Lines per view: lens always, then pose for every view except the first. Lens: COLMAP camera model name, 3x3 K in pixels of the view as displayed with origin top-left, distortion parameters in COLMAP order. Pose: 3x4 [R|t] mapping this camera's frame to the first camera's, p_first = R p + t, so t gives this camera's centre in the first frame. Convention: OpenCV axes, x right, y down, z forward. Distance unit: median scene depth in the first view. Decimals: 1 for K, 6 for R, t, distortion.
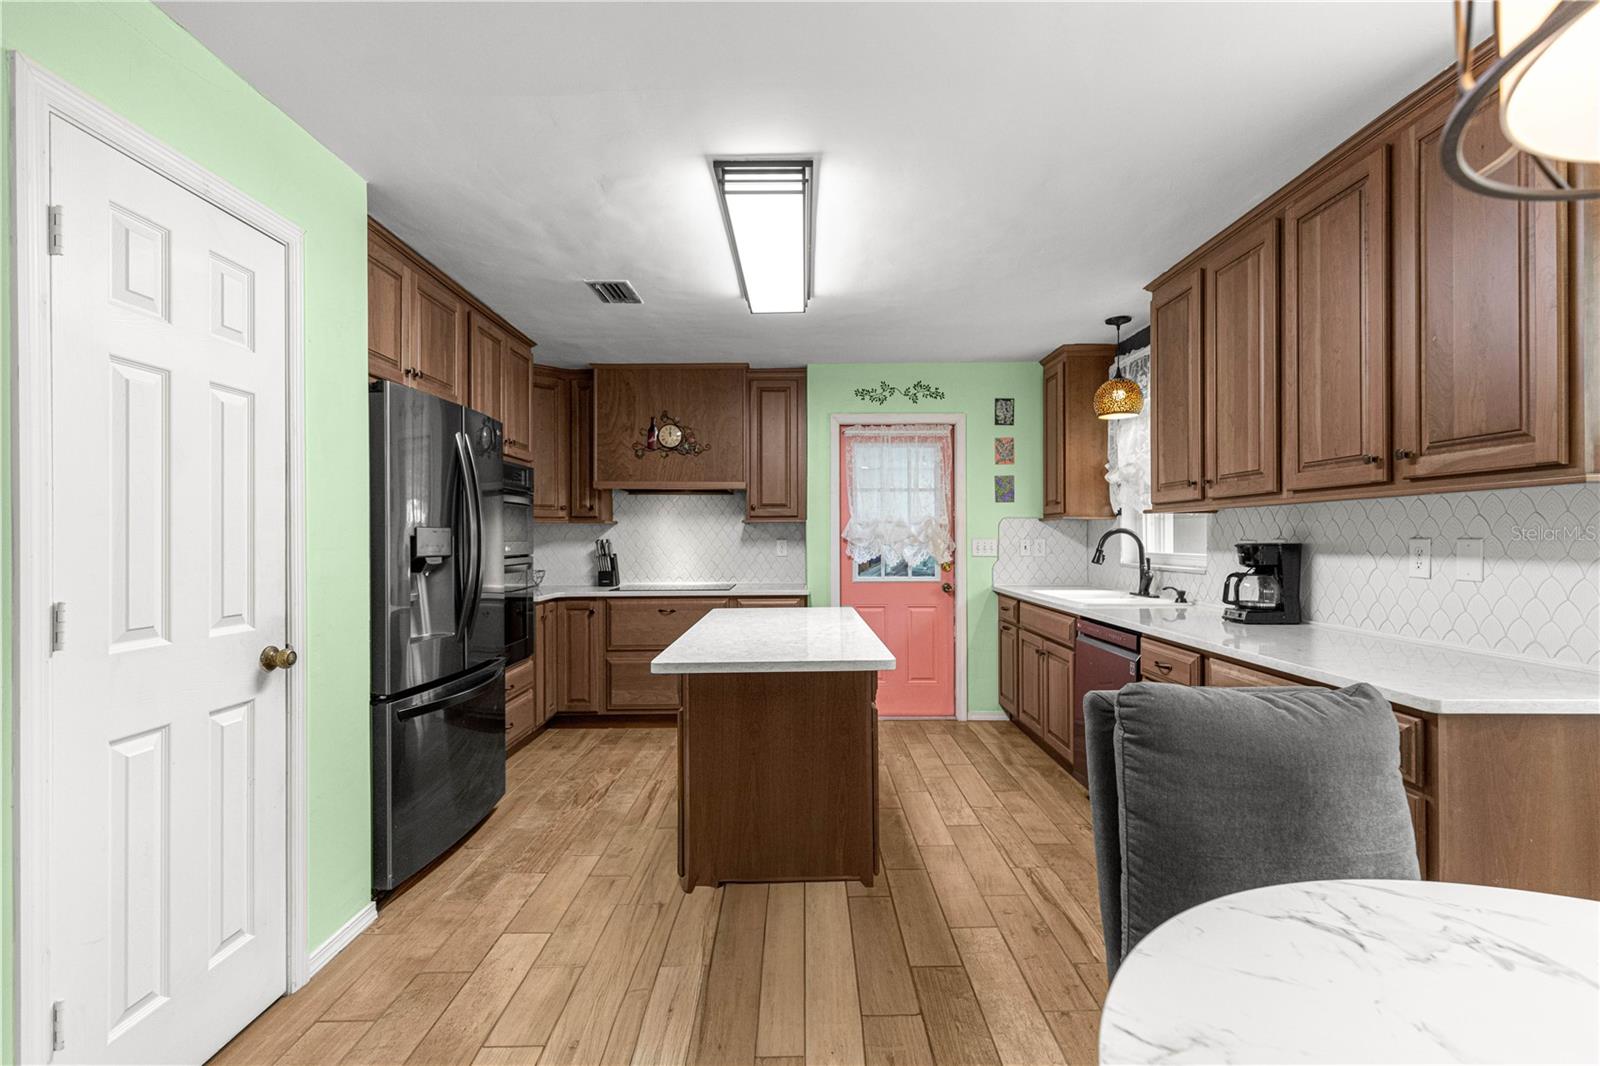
lens RADIAL K [[716.9, 0, 802.9], [0, 716.9, 534.2], [0, 0, 1]] dist [0.009733, -0.000600]
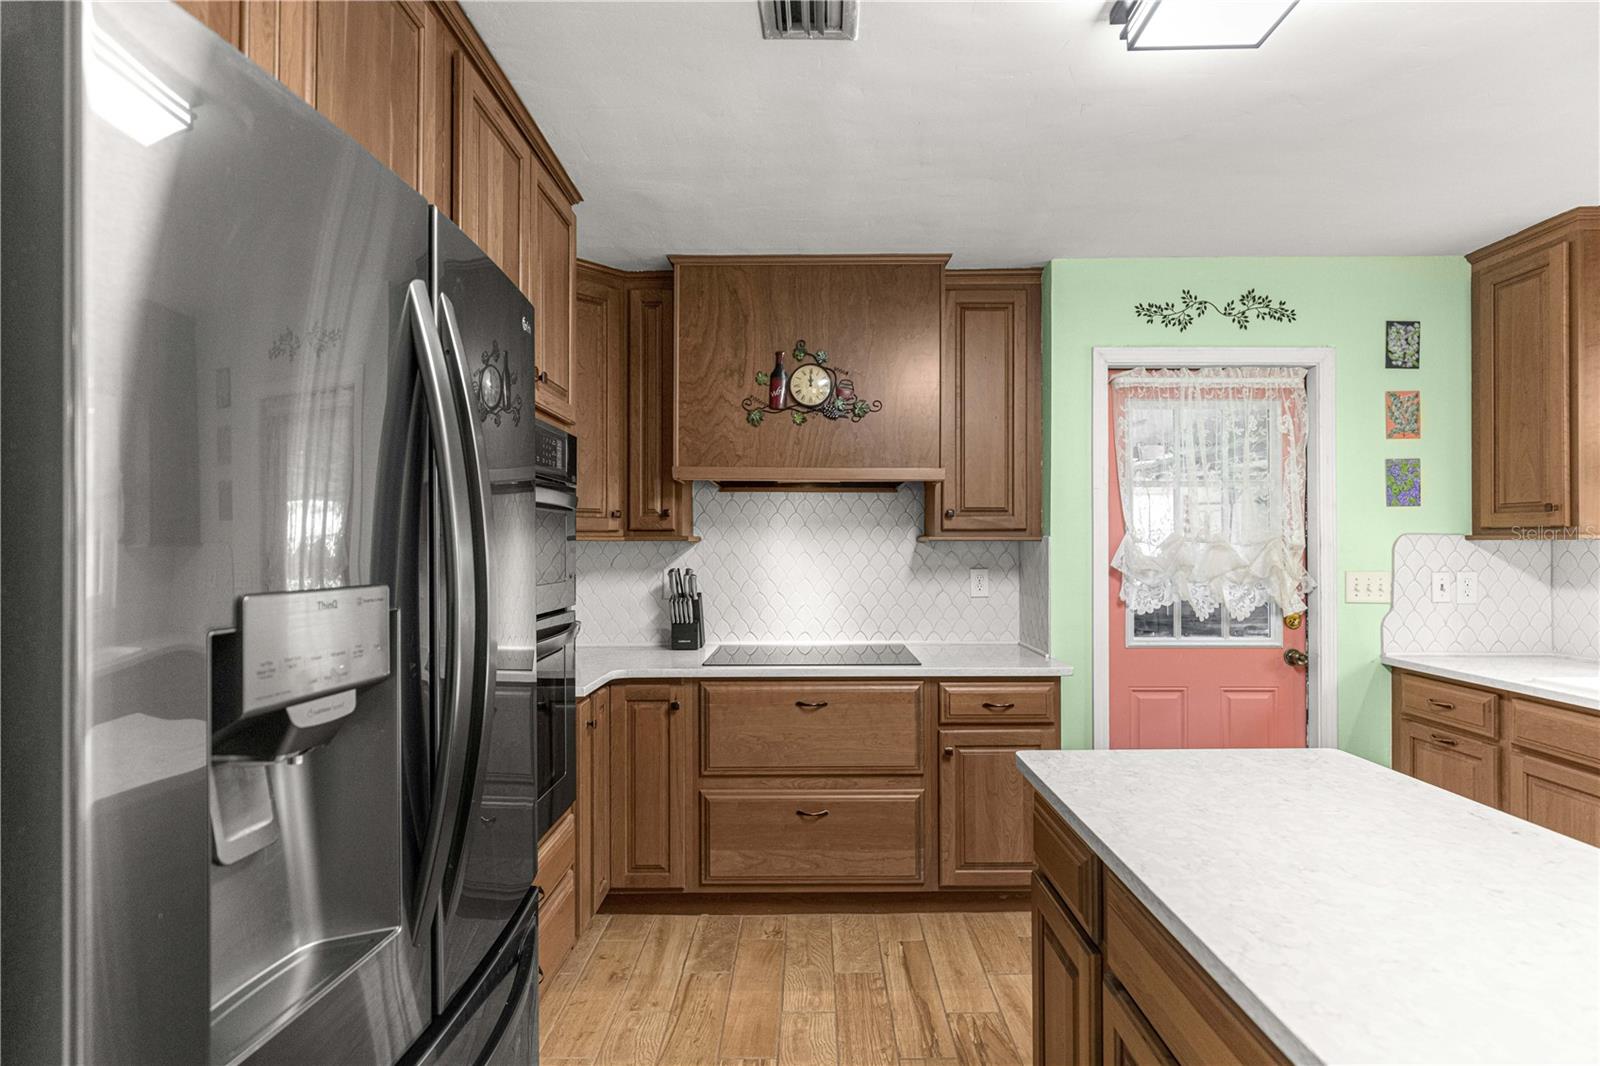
lens RADIAL K [[787.9, 0, 810.1], [0, 787.9, 539.3], [0, 0, 1]] dist [-0.001036, -0.000825]
pose [[0.999975, 0.002844, -0.006480, -0.203795], [-0.002860, 0.999993, -0.002455, -0.018033], [0.006473, 0.002473, 0.999976, 0.438493]]
